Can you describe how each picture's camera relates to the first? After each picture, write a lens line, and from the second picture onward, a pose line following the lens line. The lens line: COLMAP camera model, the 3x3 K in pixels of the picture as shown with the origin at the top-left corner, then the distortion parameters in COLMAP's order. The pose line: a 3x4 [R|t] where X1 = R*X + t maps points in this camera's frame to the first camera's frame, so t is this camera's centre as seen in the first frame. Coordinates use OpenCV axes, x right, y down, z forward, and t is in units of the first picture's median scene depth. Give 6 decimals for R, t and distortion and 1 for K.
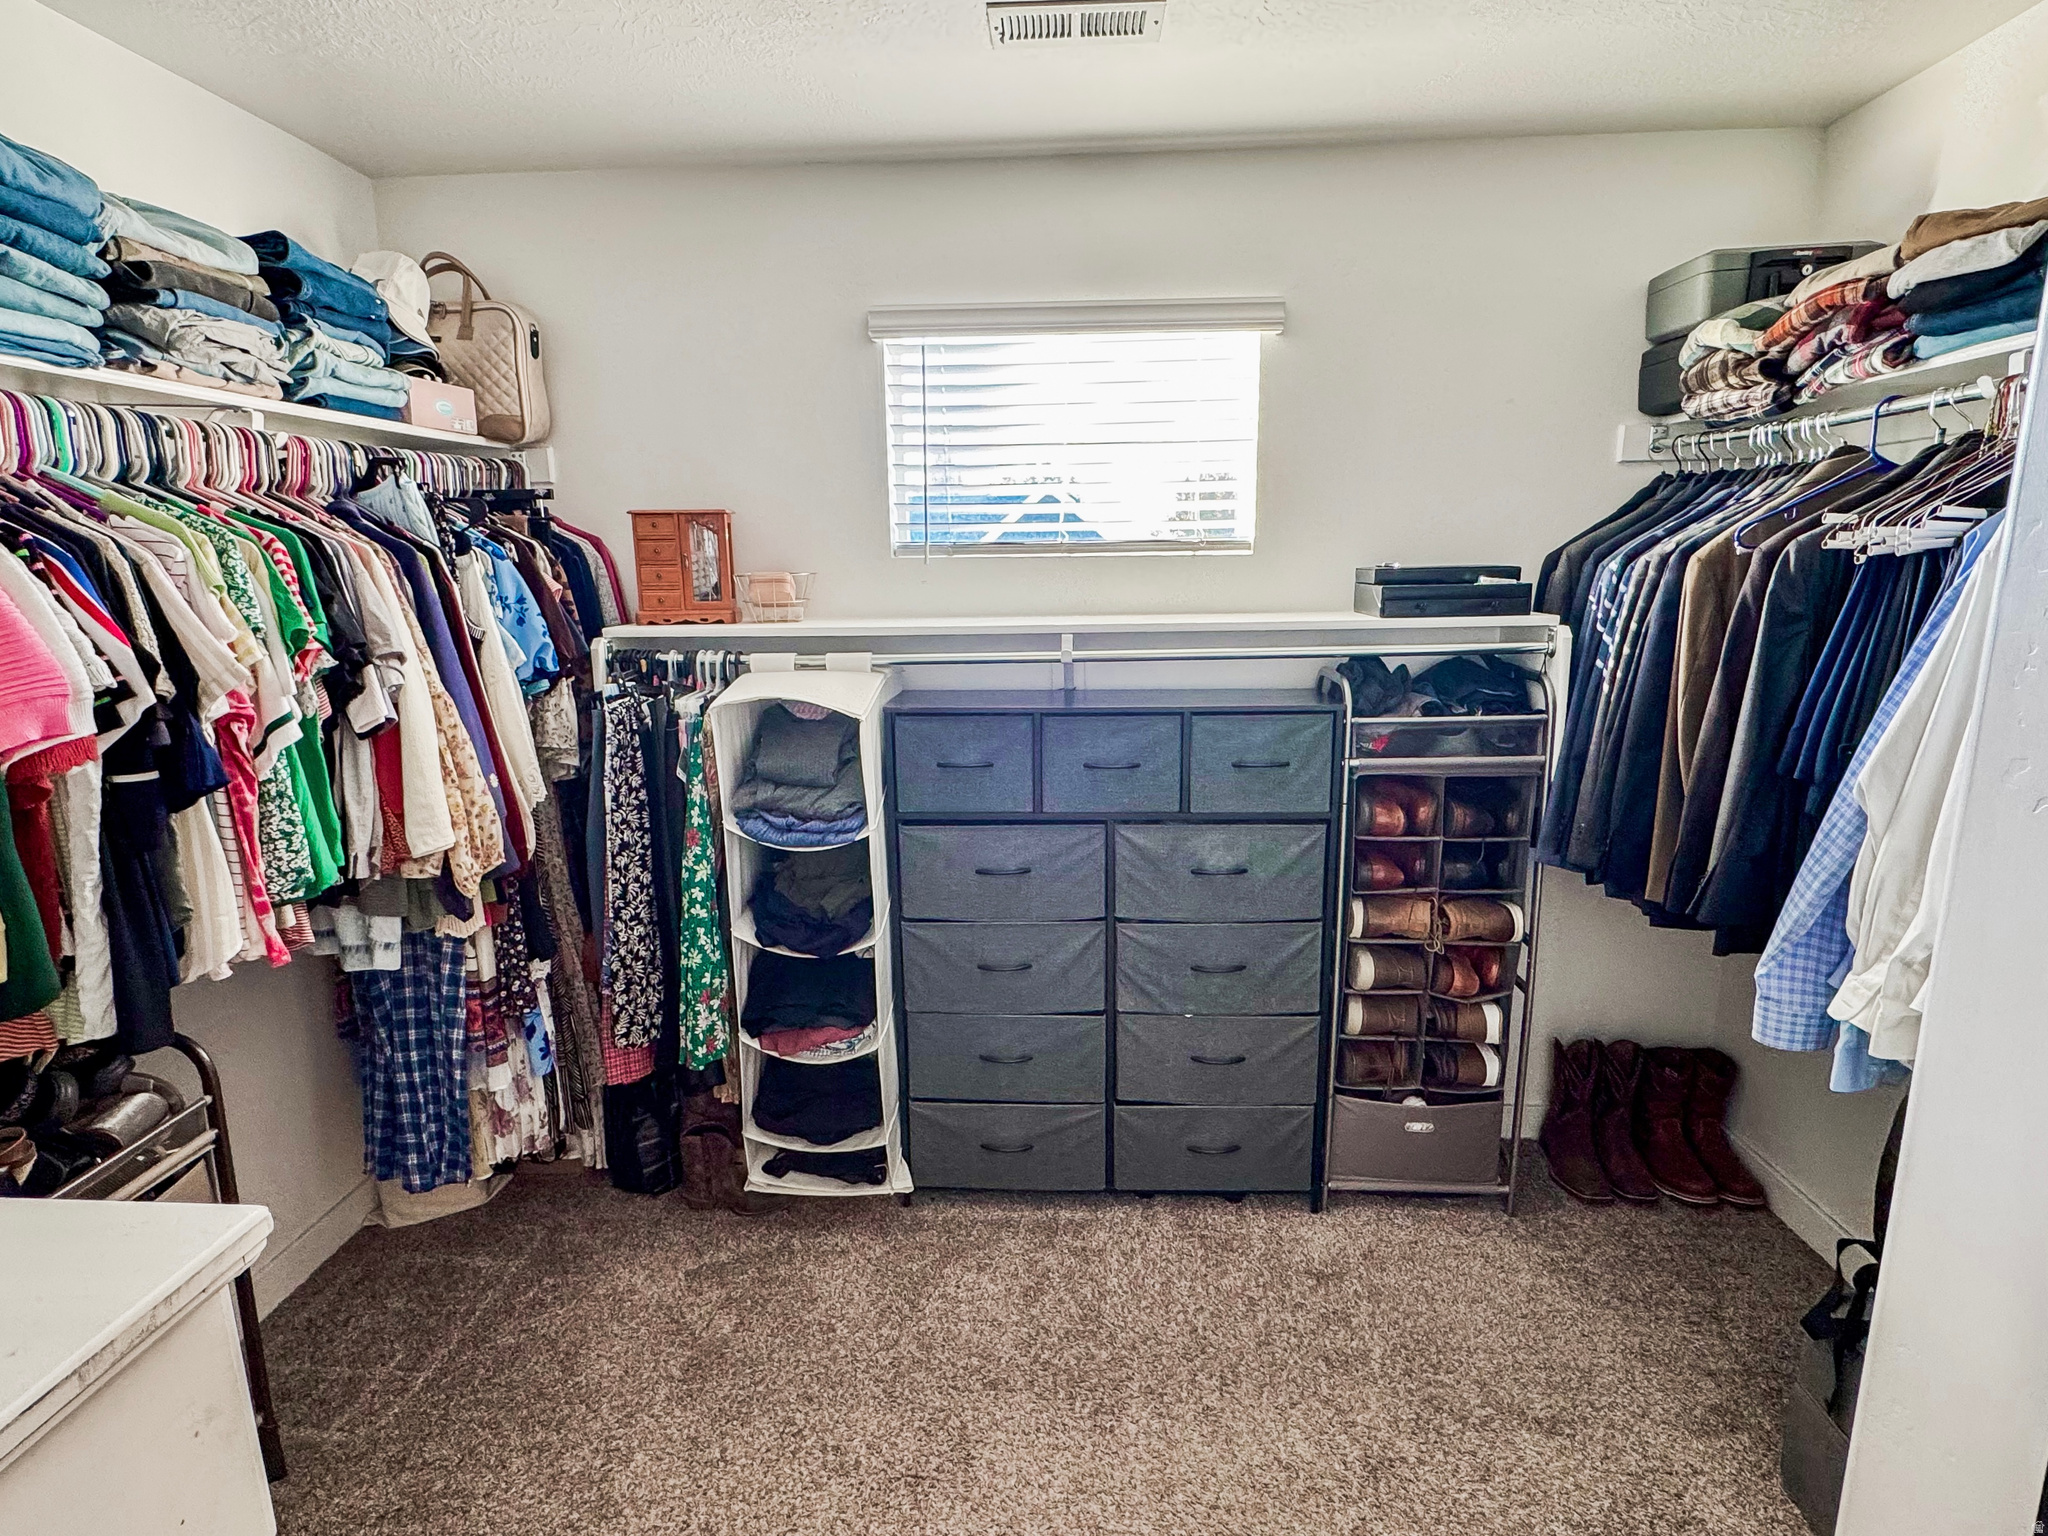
lens RADIAL K [[1012.8, 0, 1021.6], [0, 1012.8, 757.4], [0, 0, 1]] dist [-0.000788, -0.001904]
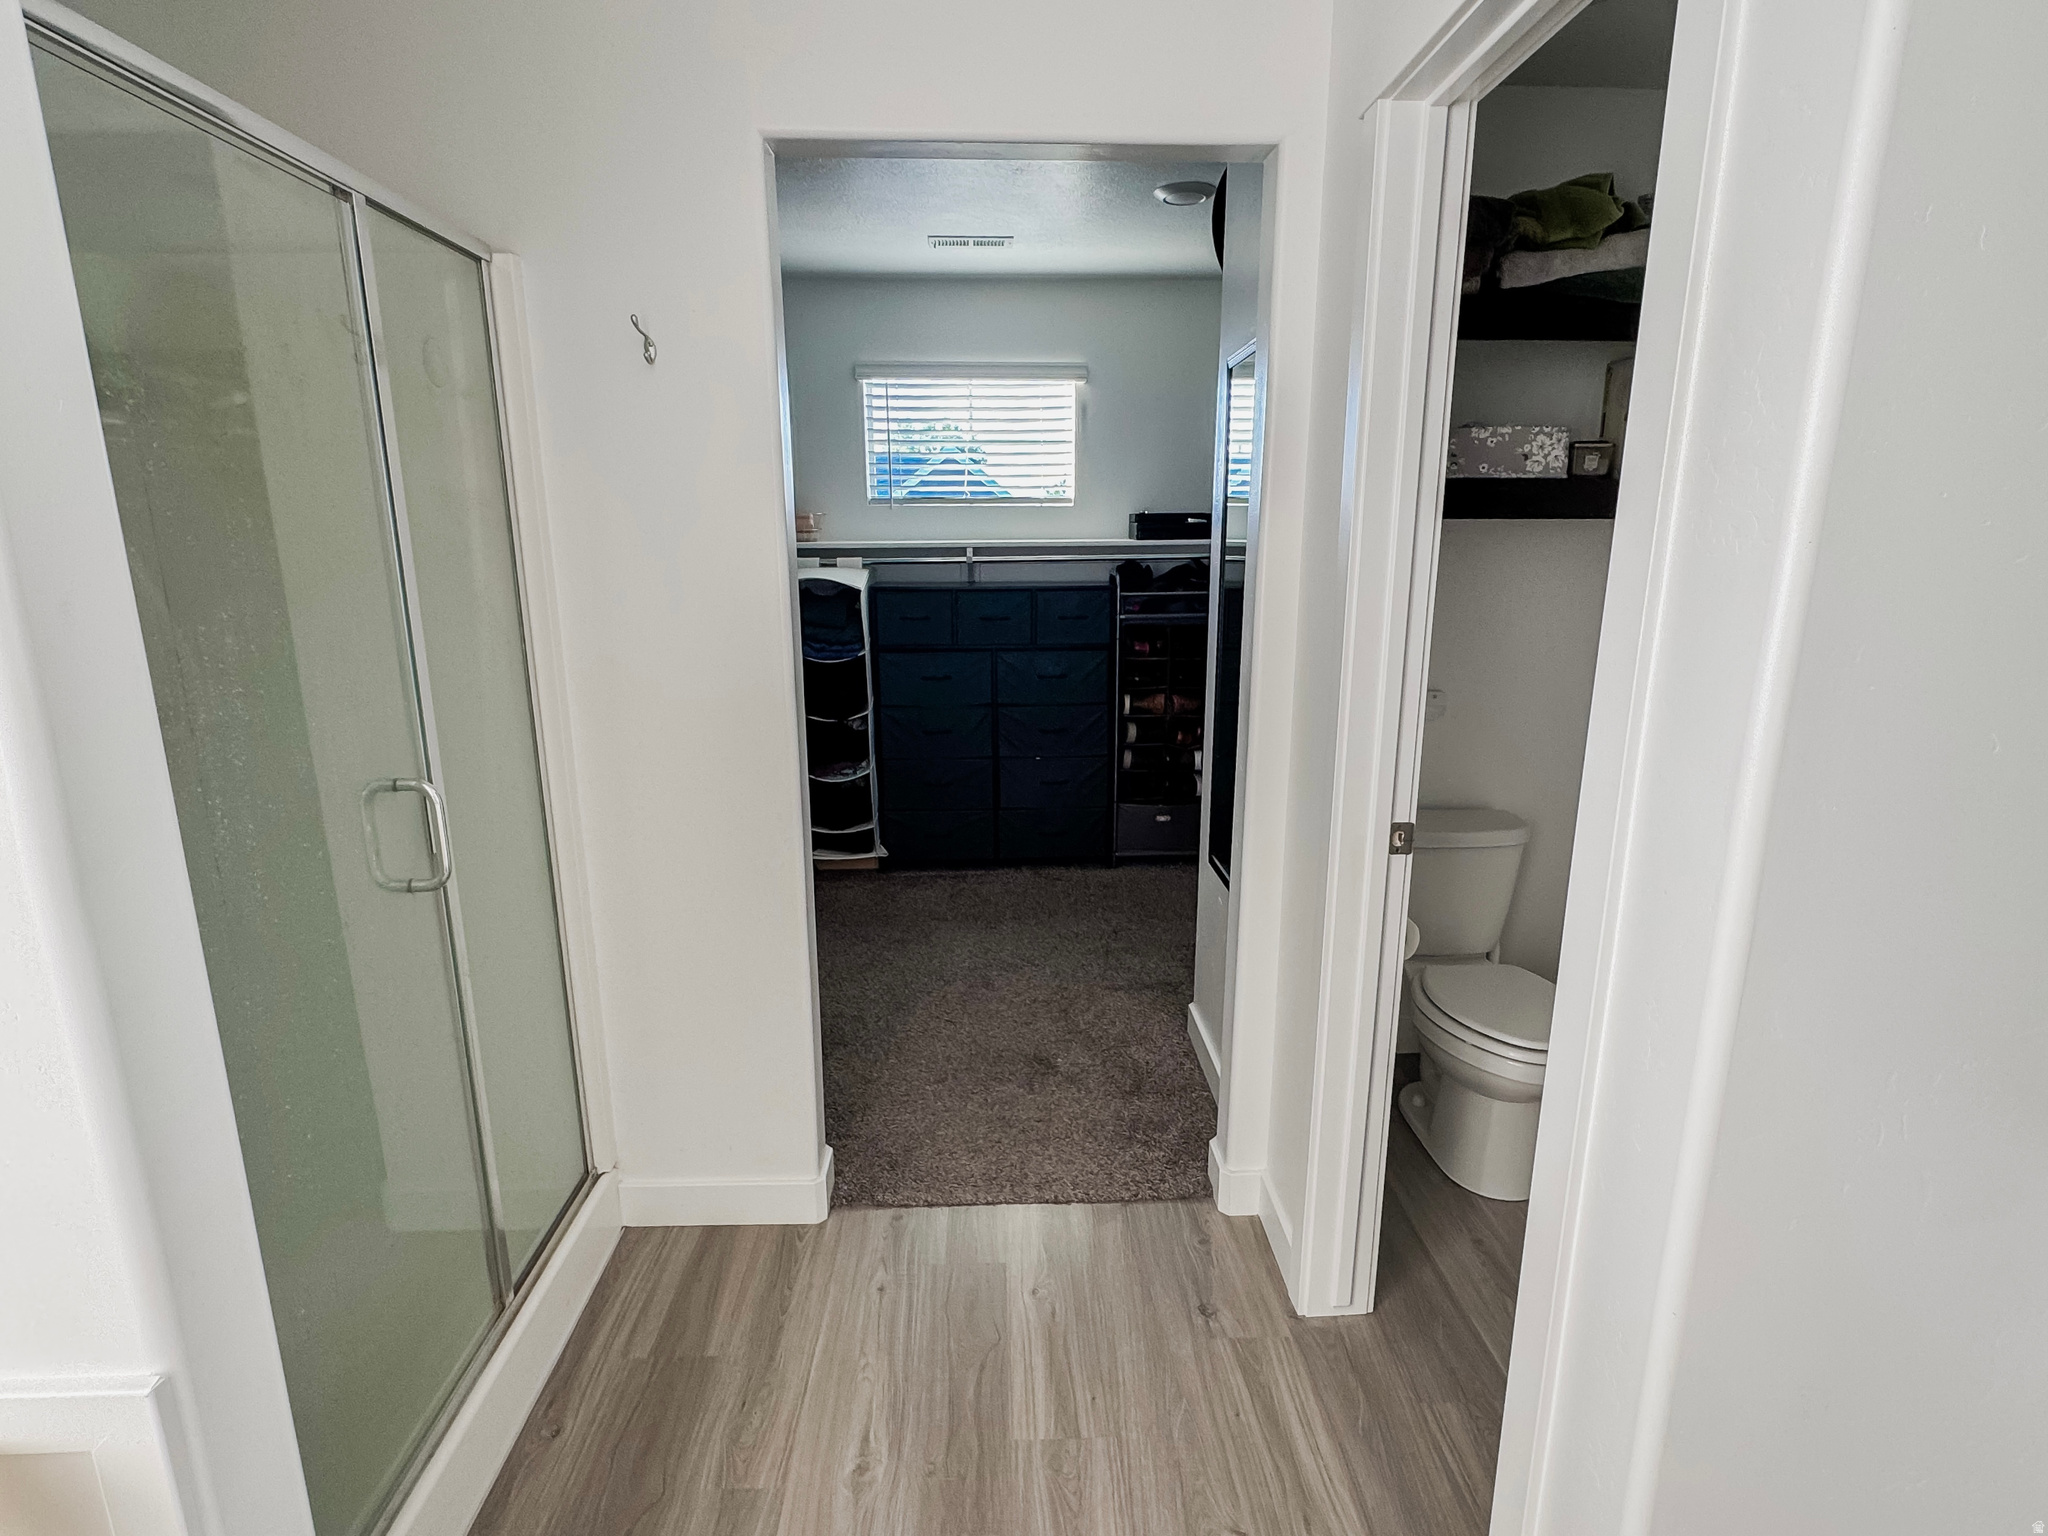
lens RADIAL K [[1012.8, 0, 1024.4], [0, 1012.8, 777.9], [0, 0, 1]] dist [-0.000788, -0.001904]
pose [[0.995152, -0.013396, 0.097435, -0.040303], [0.009211, 0.999021, 0.043273, 0.214083], [-0.097919, -0.042165, 0.994301, -0.843604]]
